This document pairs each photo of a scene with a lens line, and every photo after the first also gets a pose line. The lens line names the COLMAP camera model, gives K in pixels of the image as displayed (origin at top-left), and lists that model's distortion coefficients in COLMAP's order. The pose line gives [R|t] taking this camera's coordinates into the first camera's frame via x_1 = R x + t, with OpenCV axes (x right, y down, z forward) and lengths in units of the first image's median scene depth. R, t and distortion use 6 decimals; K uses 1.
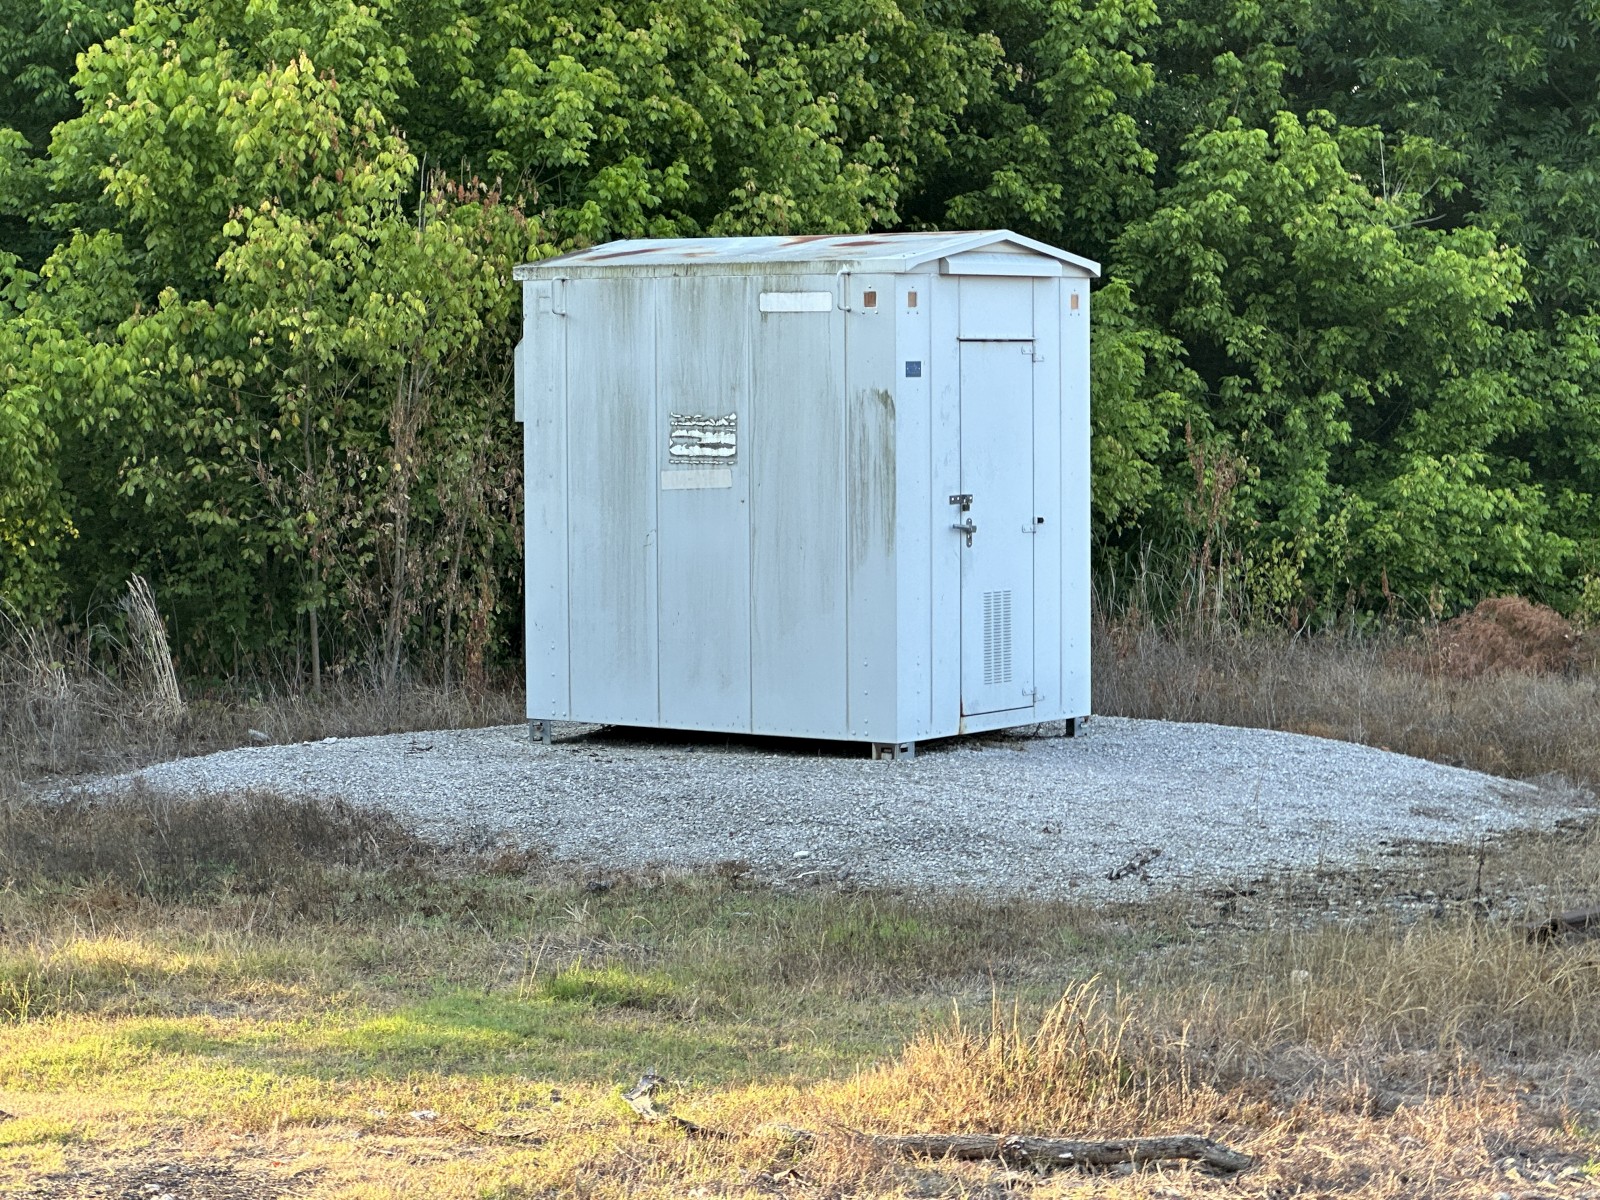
lens RADIAL K [[3868.9, 0, 800.0], [0, 3868.9, 600.0], [0, 0, 1]] dist [0.097689, 0.744469]
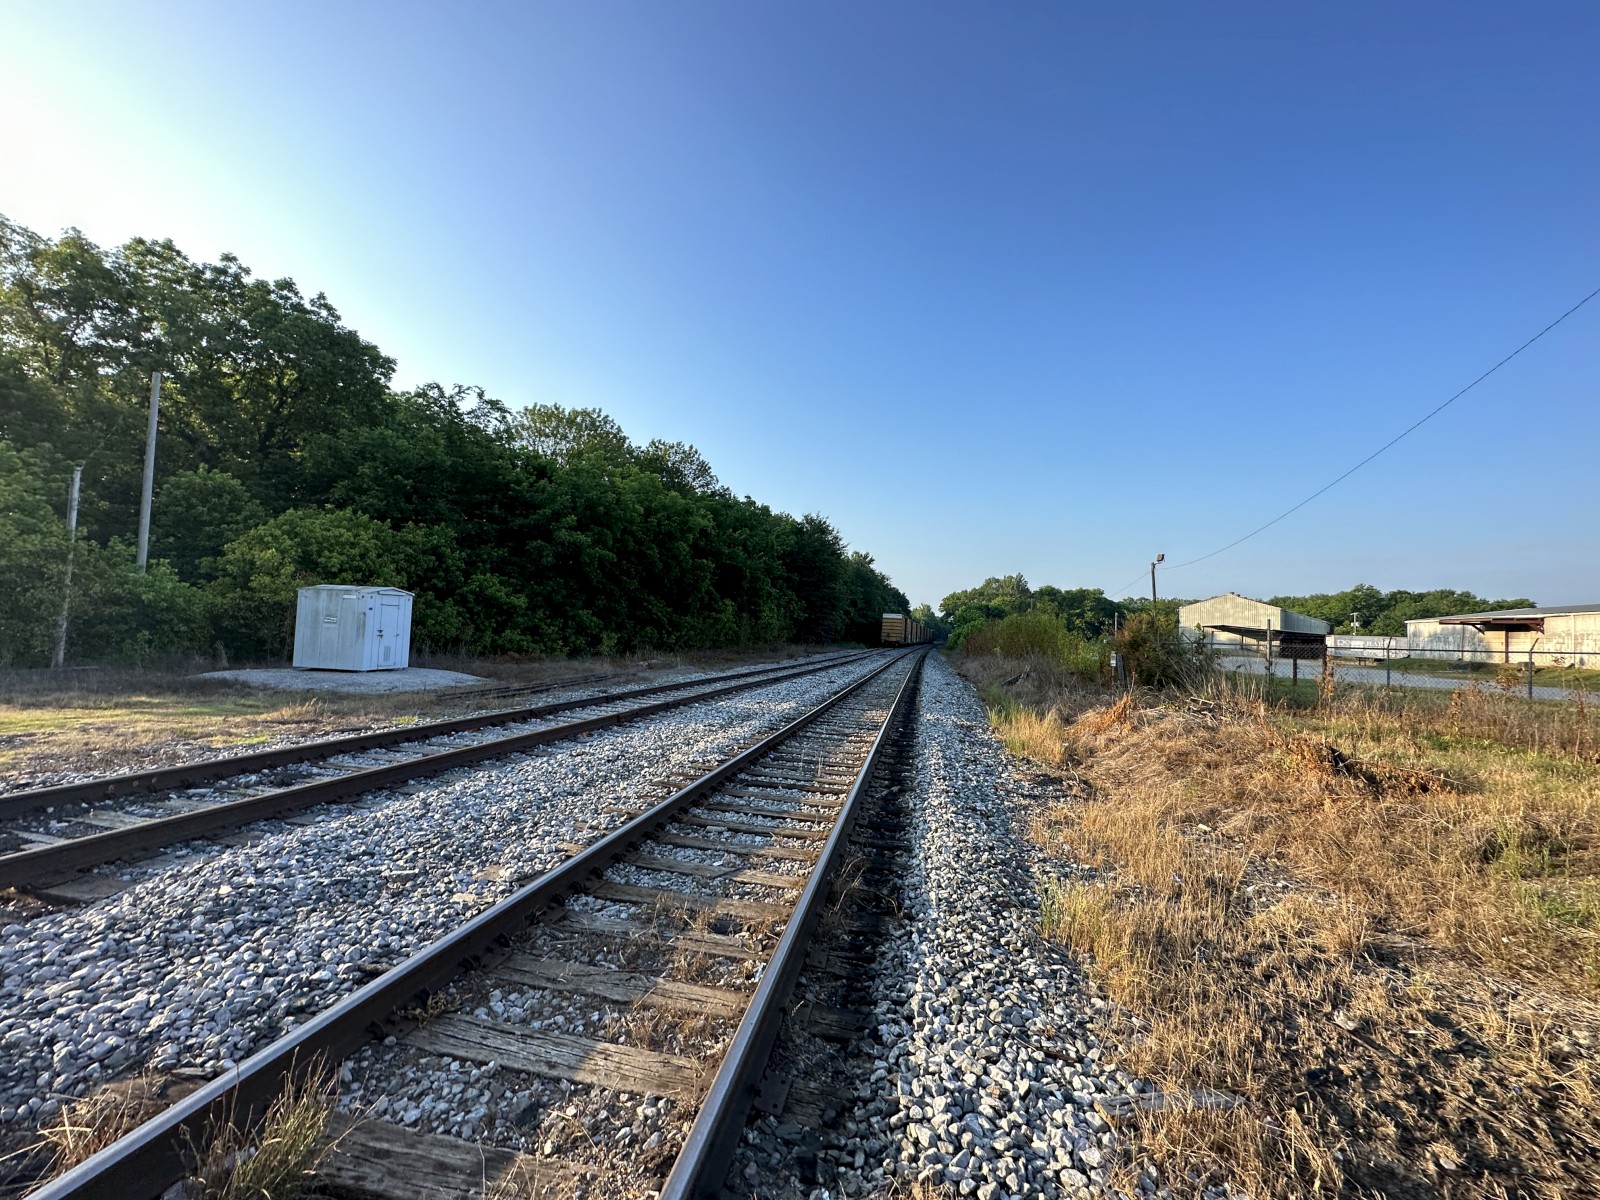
lens RADIAL K [[641.8, 0, 800.0], [0, 641.8, 600.0], [0, 0, 1]] dist [0.000603, 0.000284]
pose [[0.888791, 0.062386, 0.454047, 0.128718], [-0.018766, 0.994815, -0.099954, 0.011239], [-0.457929, 0.080318, 0.885353, -0.154877]]
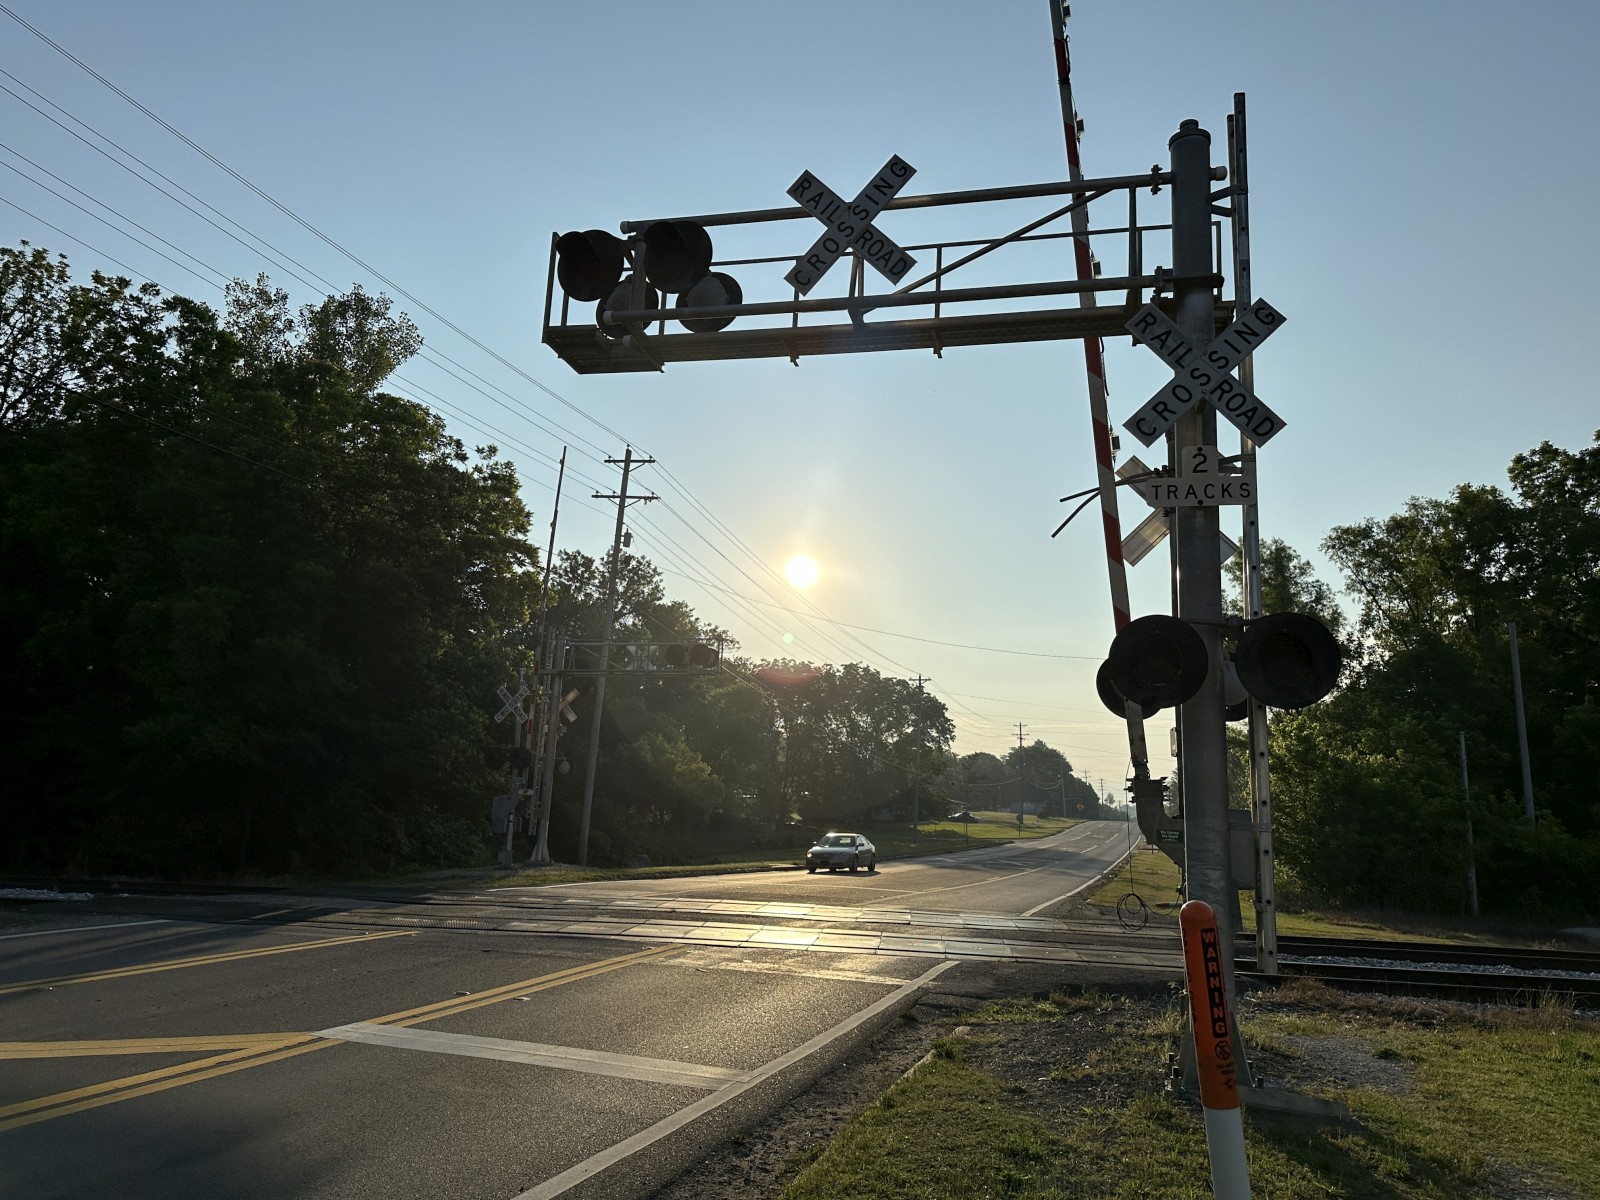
lens RADIAL K [[1096.2, 0, 800.0], [0, 1096.2, 600.0], [0, 0, 1]] dist [0.065829, -0.072532]
pose [[0.518041, -0.149708, -0.842153, 0.511875], [-0.081831, 0.971374, -0.223017, 0.023300], [0.851432, 0.184446, 0.490961, -0.589500]]
